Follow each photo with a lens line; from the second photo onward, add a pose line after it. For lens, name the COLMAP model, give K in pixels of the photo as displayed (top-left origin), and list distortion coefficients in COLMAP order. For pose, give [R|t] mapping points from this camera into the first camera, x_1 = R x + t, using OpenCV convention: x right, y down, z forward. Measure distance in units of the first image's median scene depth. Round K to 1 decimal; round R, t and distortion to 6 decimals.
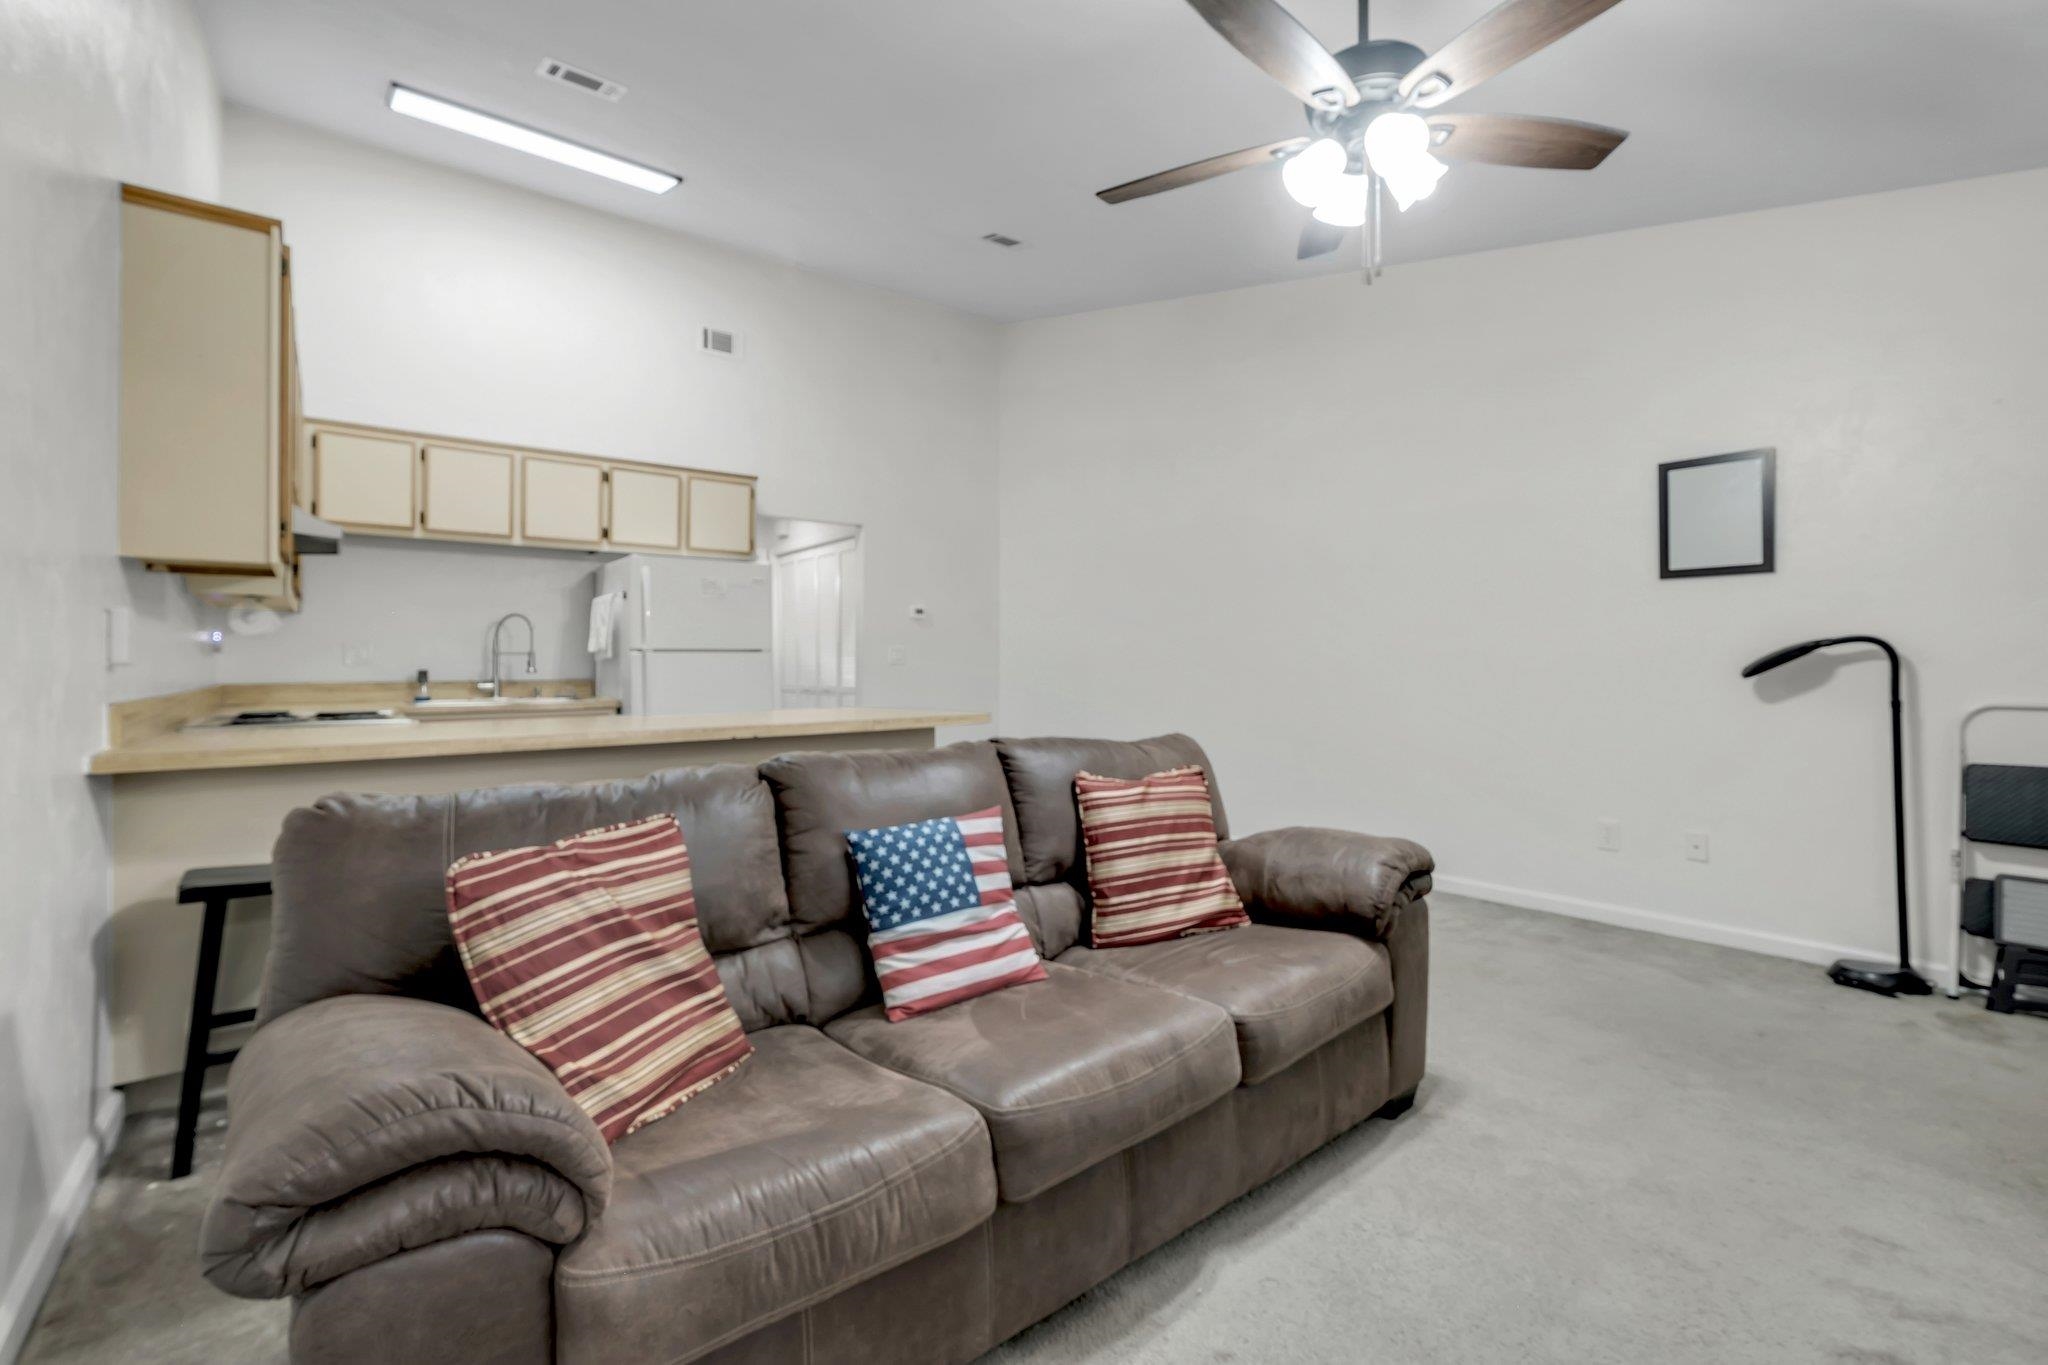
lens RADIAL K [[888.3, 0, 1025.1], [0, 888.3, 660.2], [0, 0, 1]] dist [-0.002899, -0.000087]
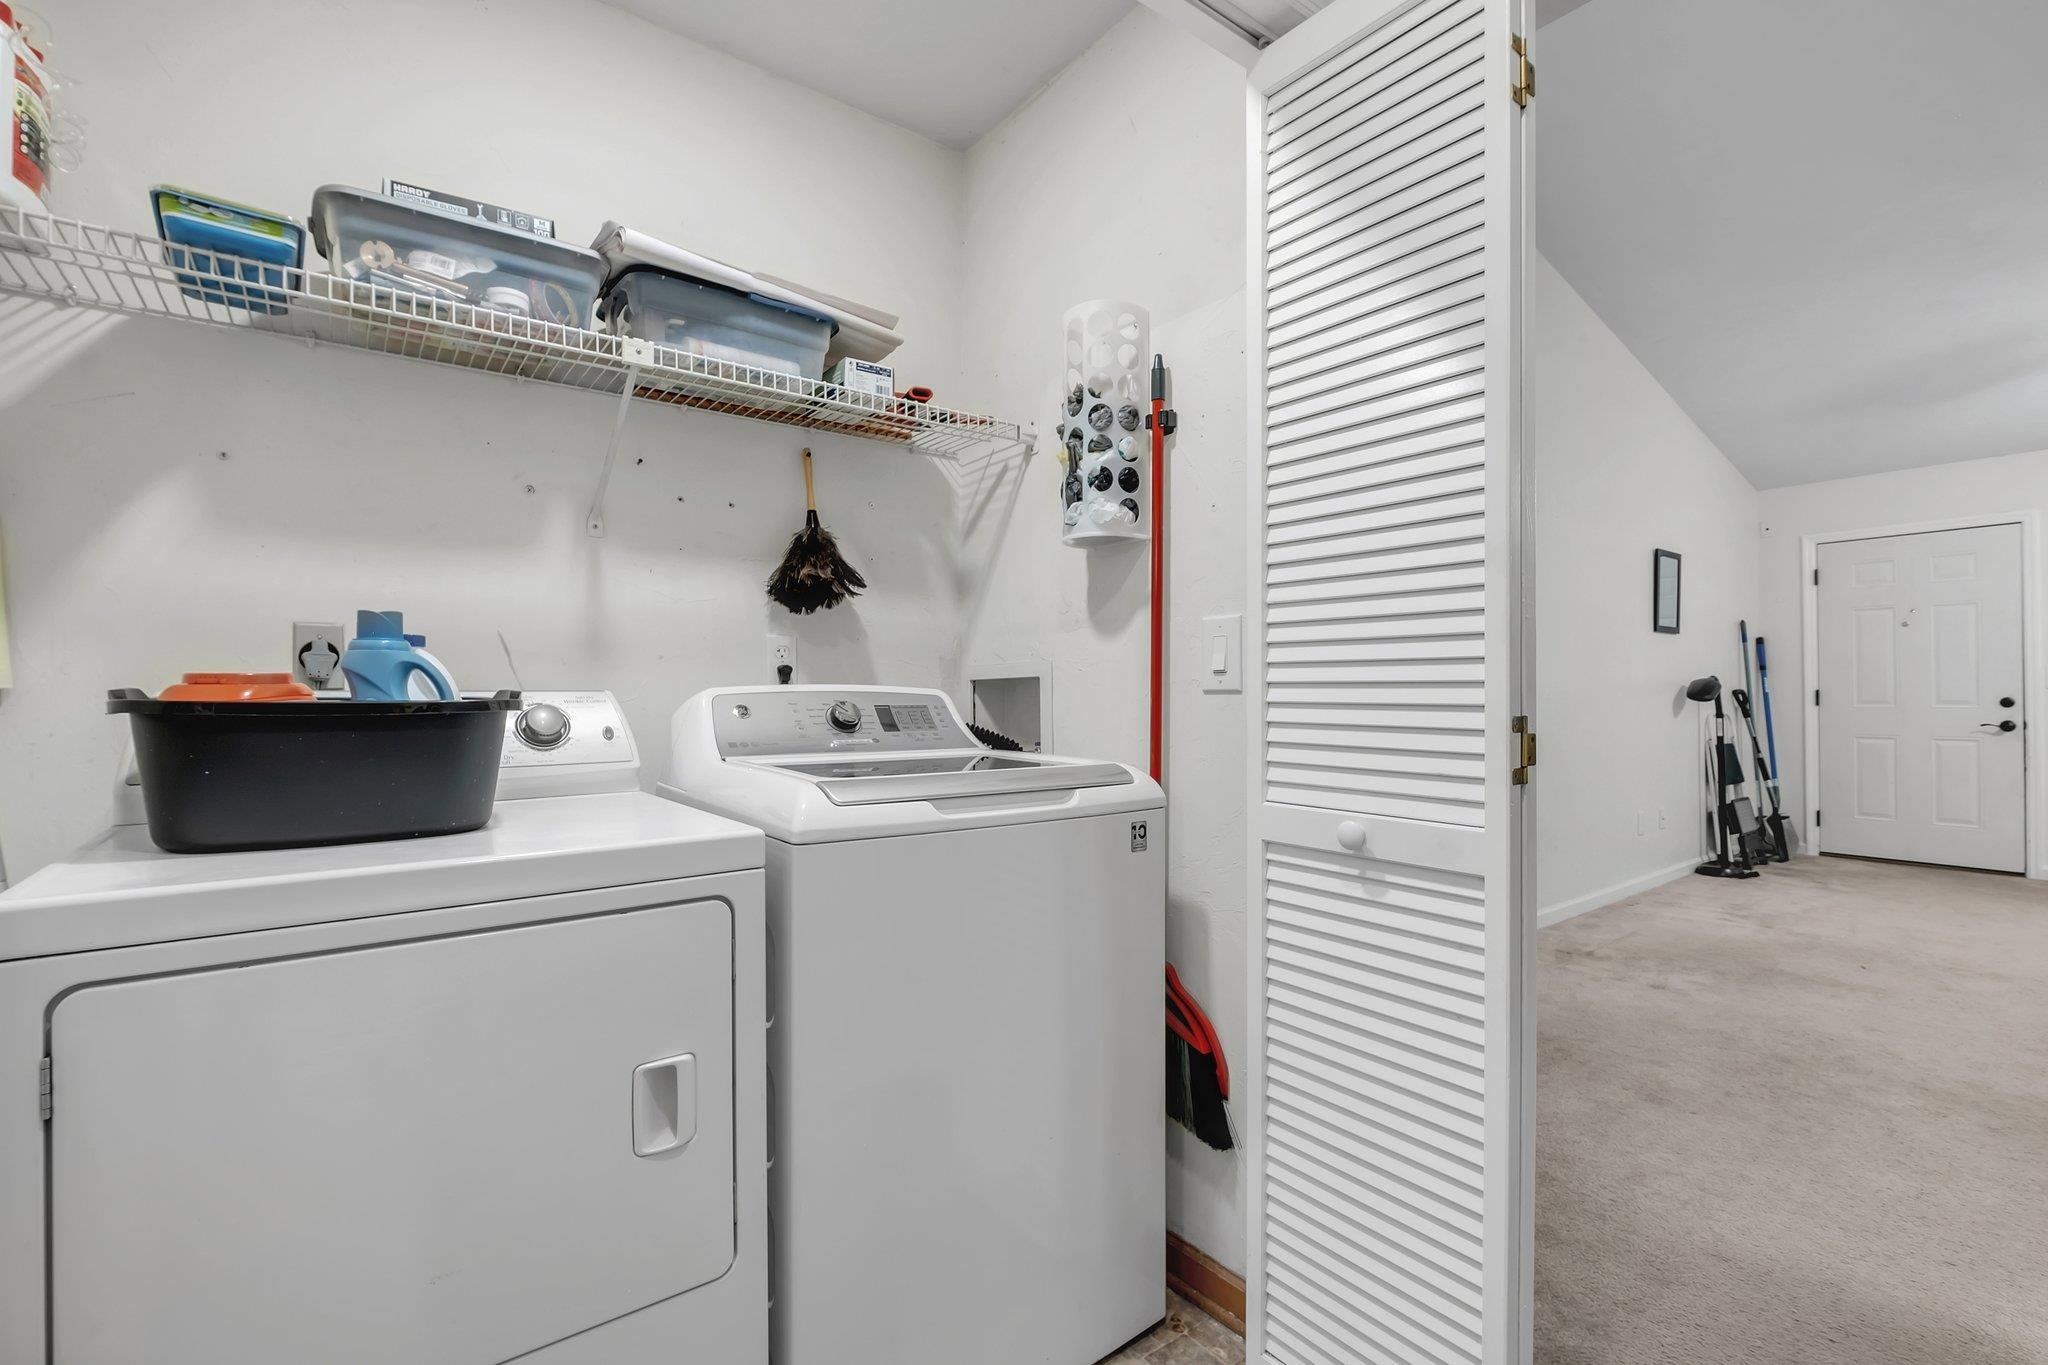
lens RADIAL K [[881.8, 0, 1022.5], [0, 881.8, 692.2], [0, 0, 1]] dist [-0.001558, -0.000120]
pose [[0.011864, 0.005389, 0.999915, -0.548928], [-0.002937, 0.999981, -0.005355, 0.012308], [-0.999925, -0.002873, 0.011880, 1.600585]]
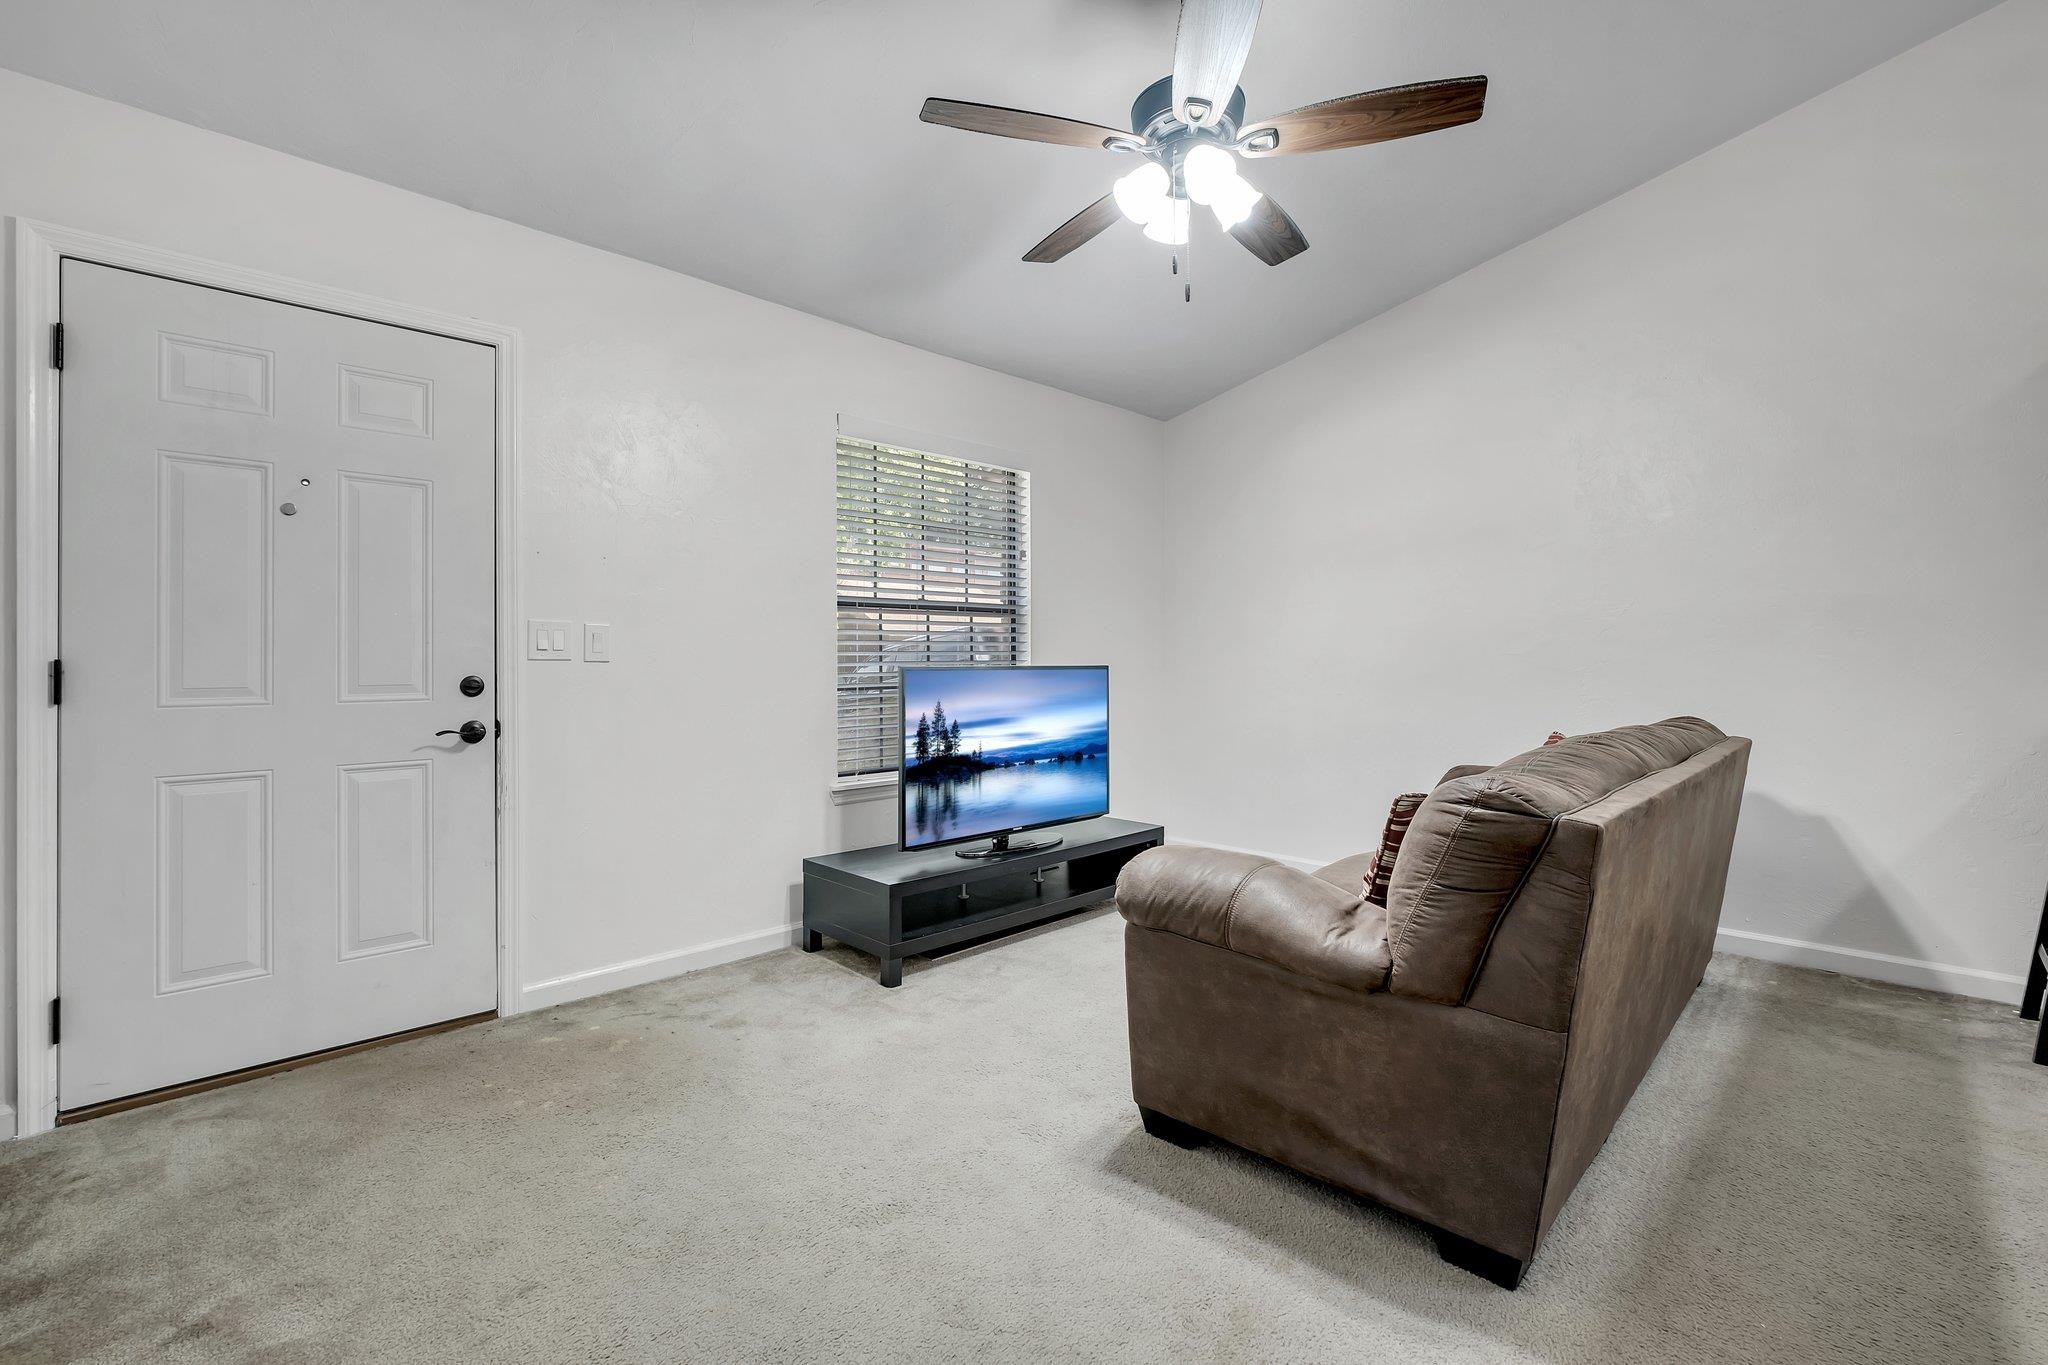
lens RADIAL K [[892.1, 0, 1025.0], [0, 892.1, 653.8], [0, 0, 1]] dist [-0.001515, -0.000047]
pose [[-0.993835, 0.007853, -0.110595, 0.322102], [0.009896, 0.999790, -0.017939, 0.008170], [0.110430, -0.018923, -0.993704, 0.956822]]
